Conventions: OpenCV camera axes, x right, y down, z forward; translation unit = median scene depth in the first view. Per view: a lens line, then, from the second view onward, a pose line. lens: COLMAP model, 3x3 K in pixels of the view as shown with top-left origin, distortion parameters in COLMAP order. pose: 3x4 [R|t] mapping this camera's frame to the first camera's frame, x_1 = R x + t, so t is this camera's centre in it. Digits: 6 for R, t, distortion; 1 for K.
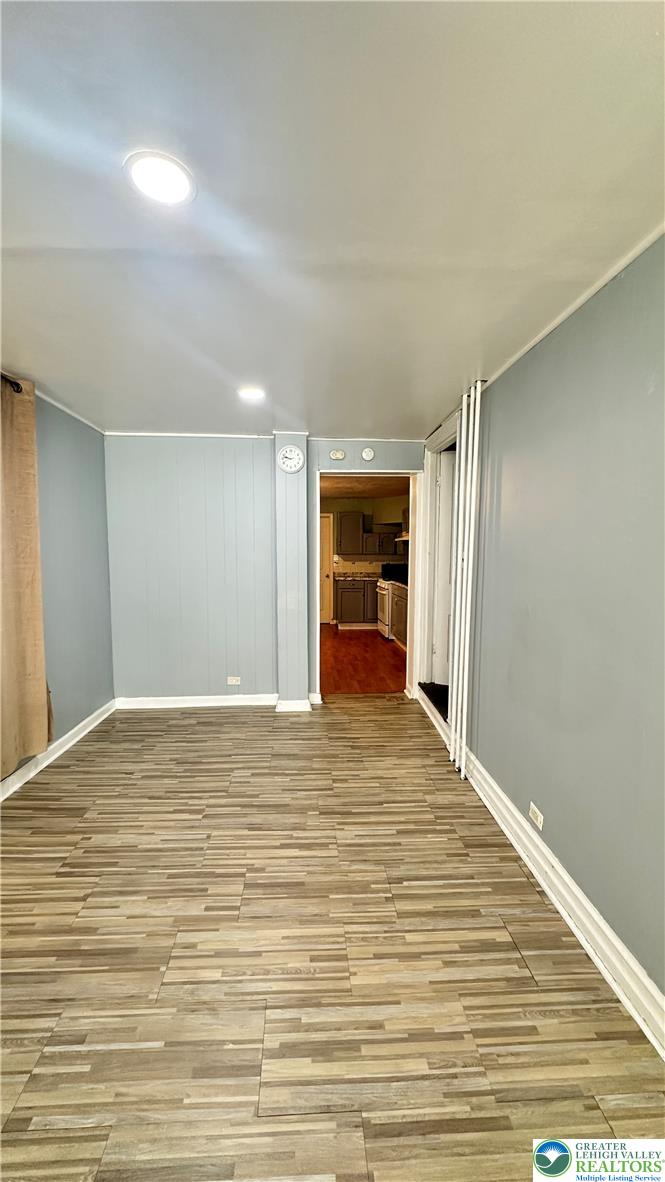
lens RADIAL K [[469.9, 0, 332.5], [0, 469.9, 591.0], [0, 0, 1]] dist [-0.000736, 0.000074]
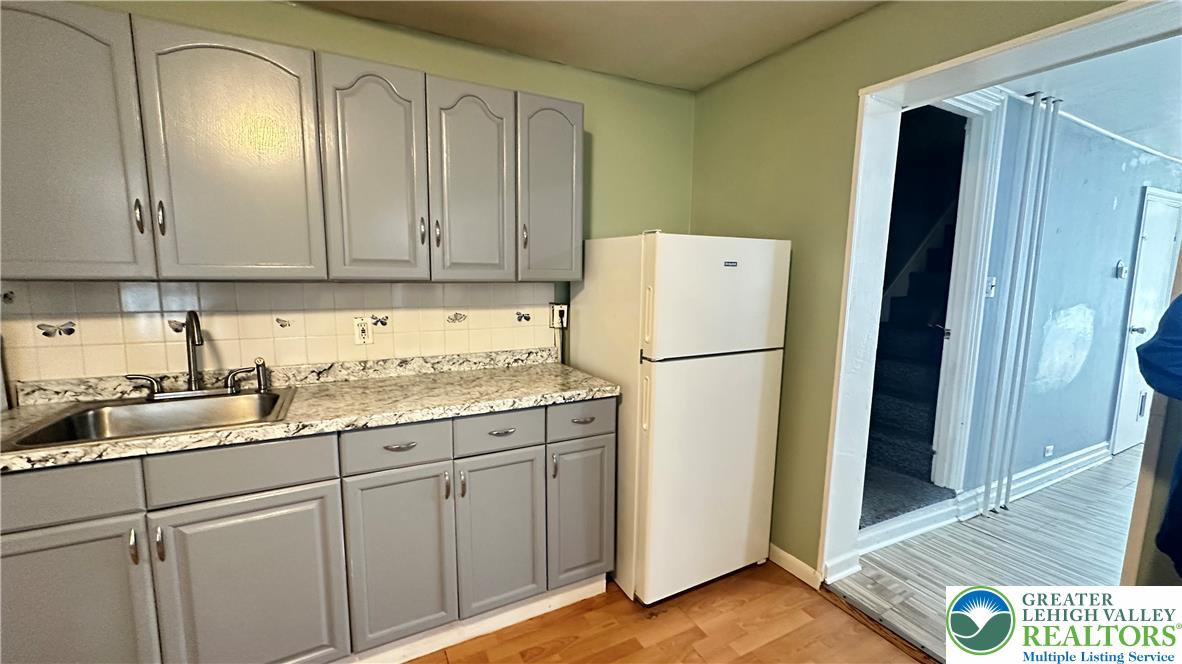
lens RADIAL K [[469.9, 0, 589.4], [0, 469.9, 333.3], [0, 0, 1]] dist [-0.000736, 0.000074]
pose [[-0.414102, -0.125841, 0.901490, -0.192145], [0.058951, 0.984610, 0.164523, -0.168625], [-0.908319, 0.121273, -0.400311, 1.967379]]
